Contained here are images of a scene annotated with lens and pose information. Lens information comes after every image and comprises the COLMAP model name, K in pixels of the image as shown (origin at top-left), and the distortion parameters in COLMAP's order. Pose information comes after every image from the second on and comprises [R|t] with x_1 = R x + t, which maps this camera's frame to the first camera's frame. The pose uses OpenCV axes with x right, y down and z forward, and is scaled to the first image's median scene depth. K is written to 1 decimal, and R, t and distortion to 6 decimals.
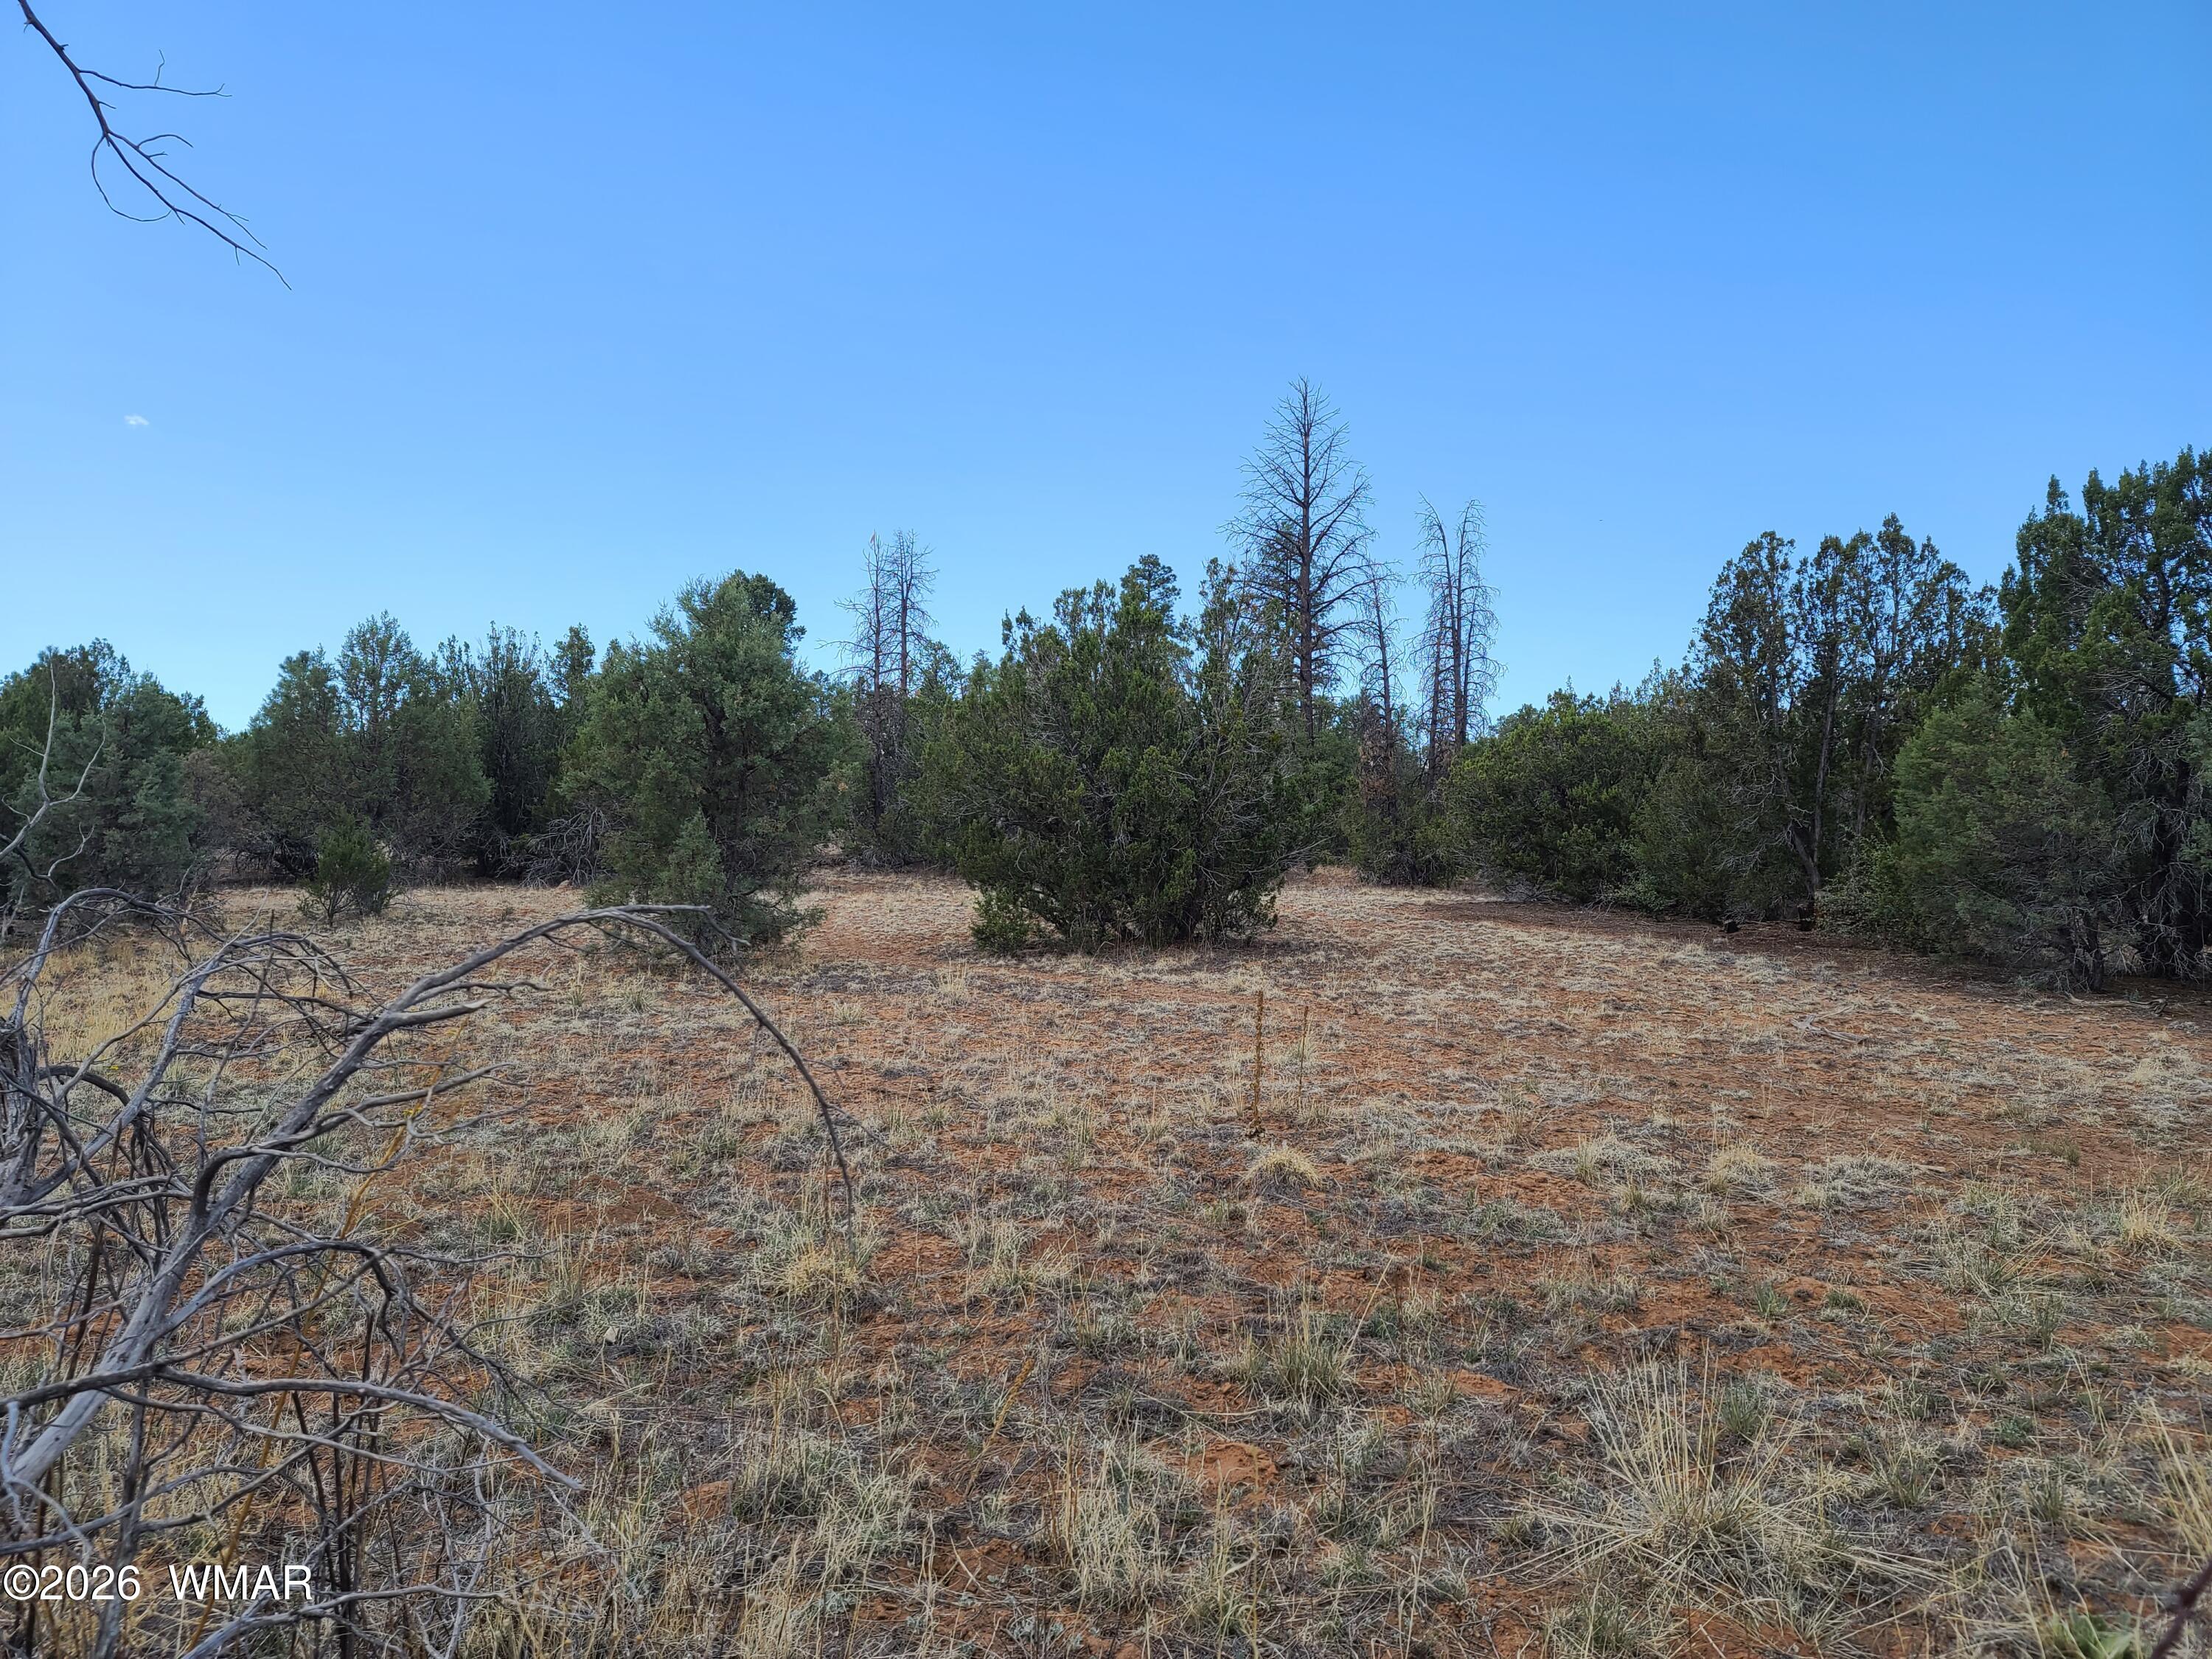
lens RADIAL K [[1586.9, 0, 1120.8], [0, 1586.9, 845.4], [0, 0, 1]] dist [0.101950, -0.067781]
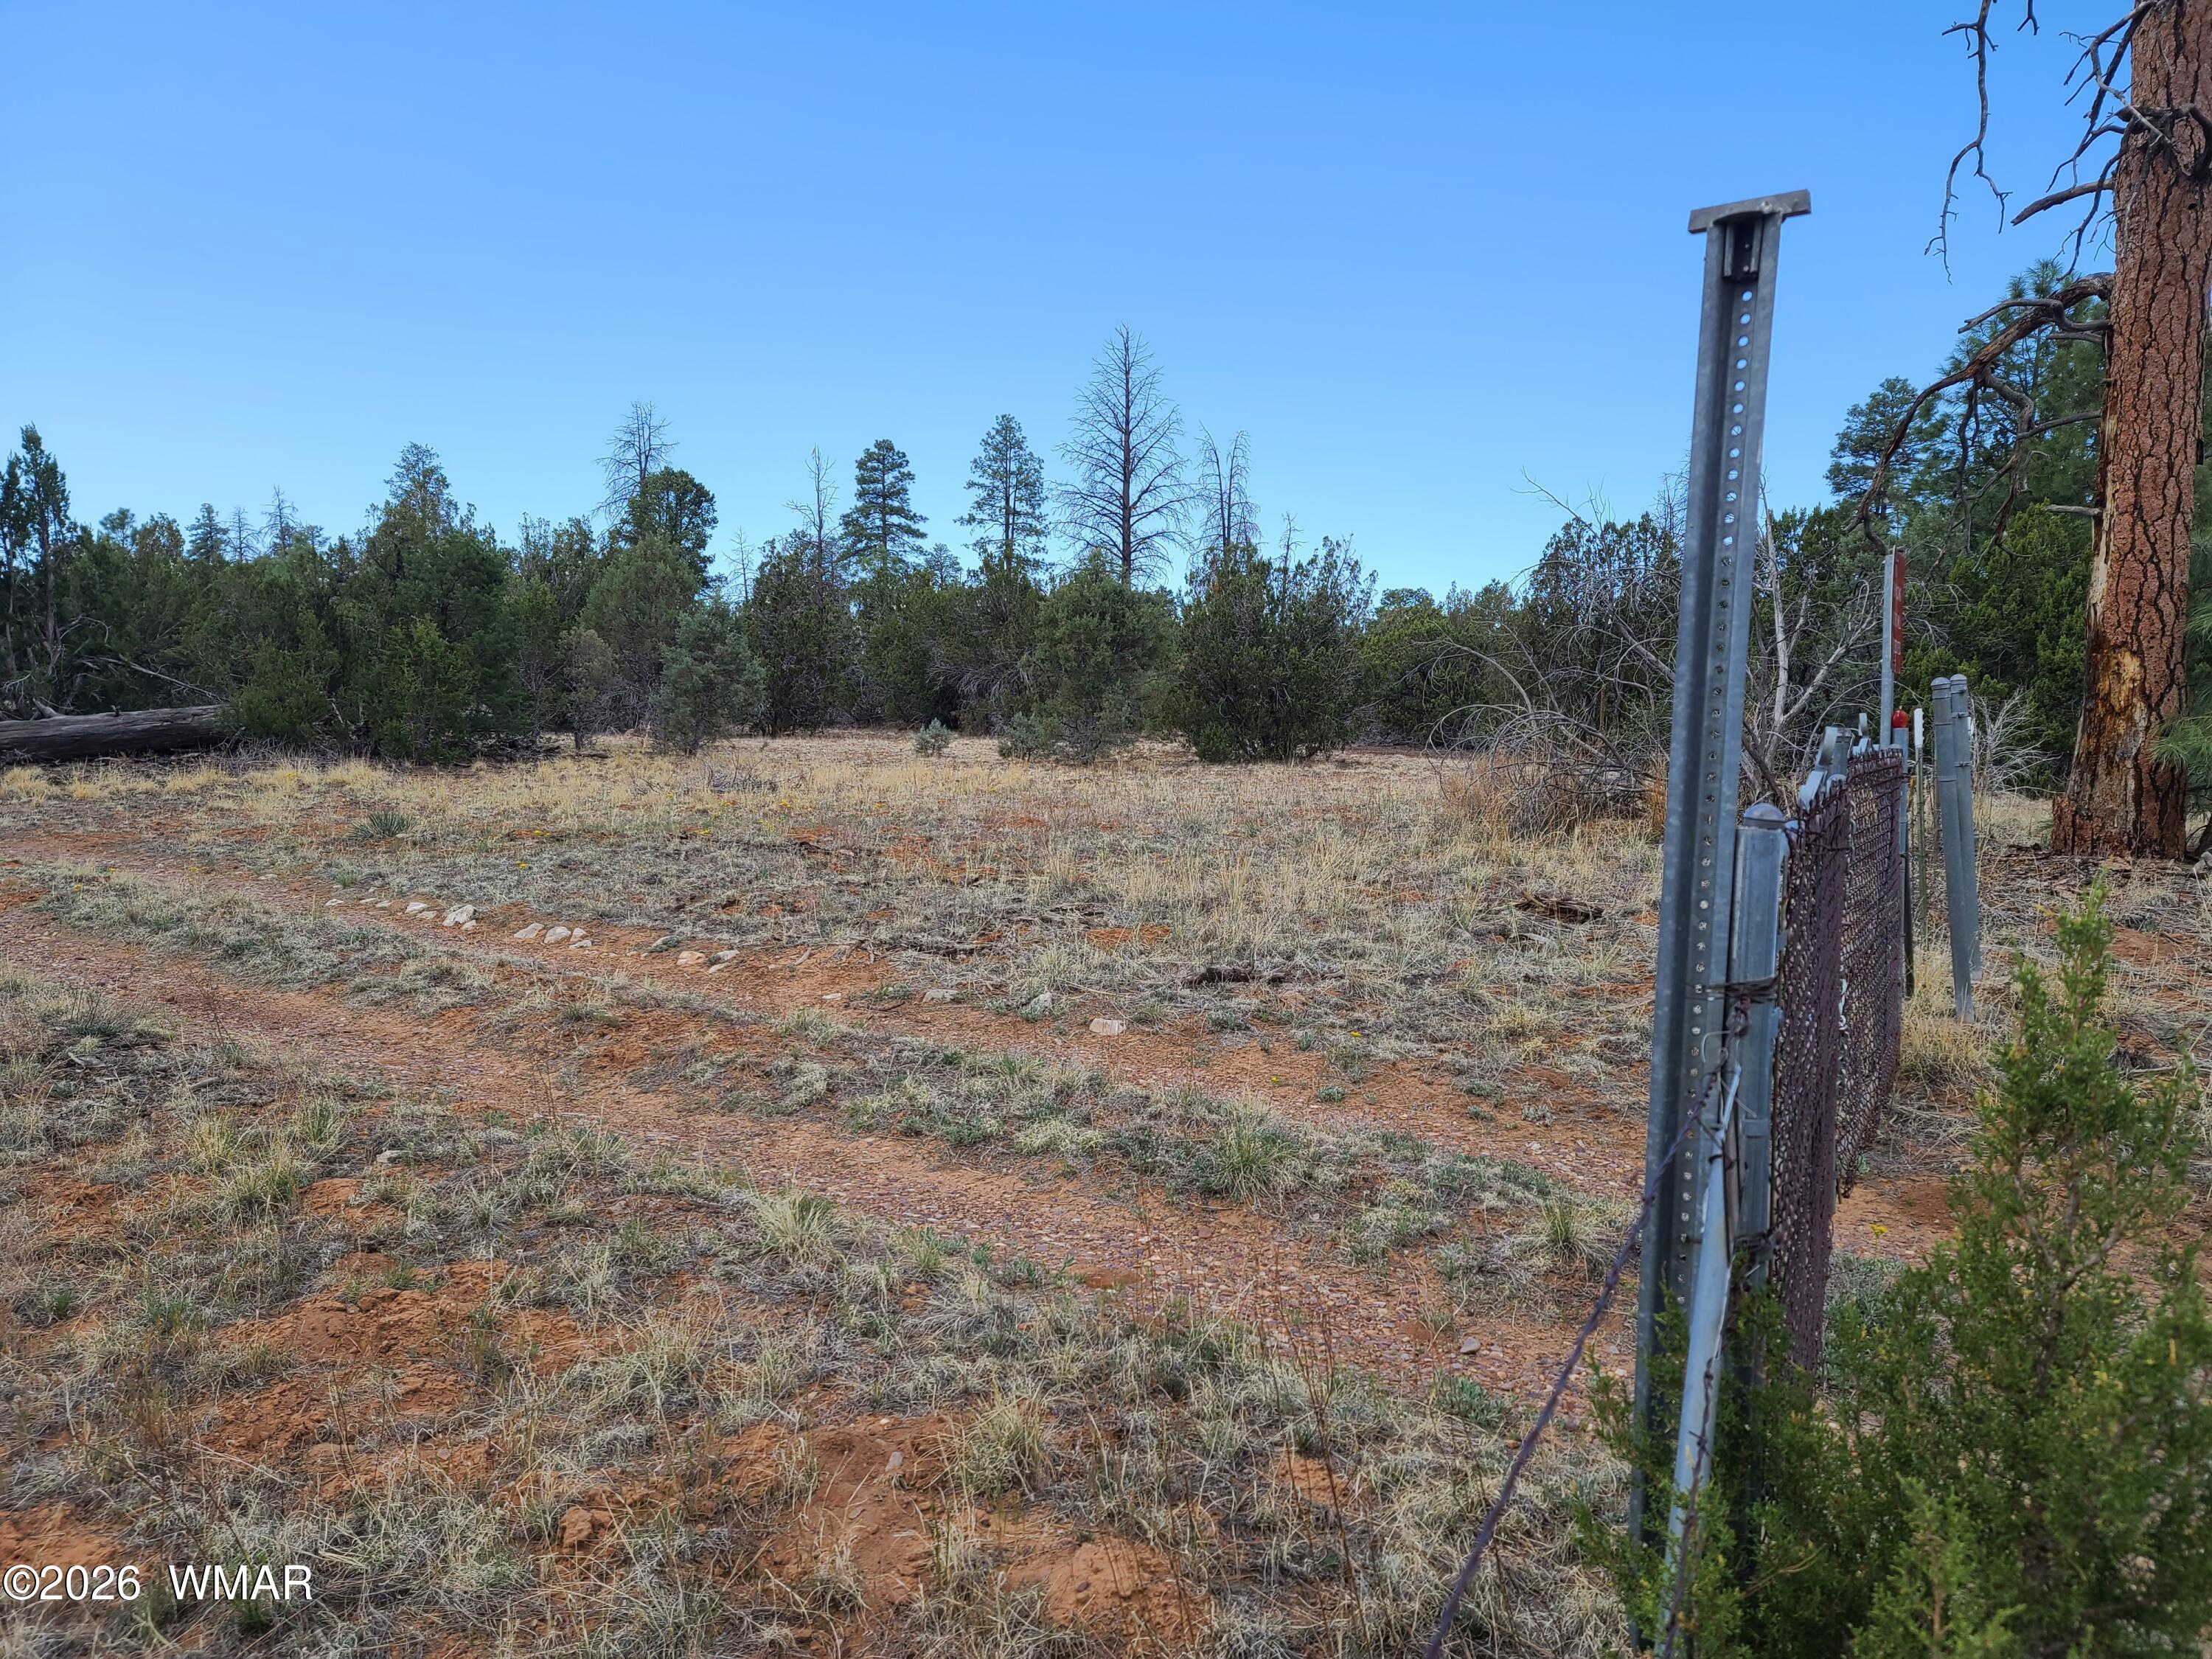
lens RADIAL K [[1586.9, 0, 1120.8], [0, 1586.9, 845.4], [0, 0, 1]] dist [0.101950, -0.067781]
pose [[0.971501, -0.009062, 0.236864, -0.180756], [-0.009686, 0.996917, 0.077867, 0.006986], [-0.236839, -0.077942, 0.968417, -0.207471]]
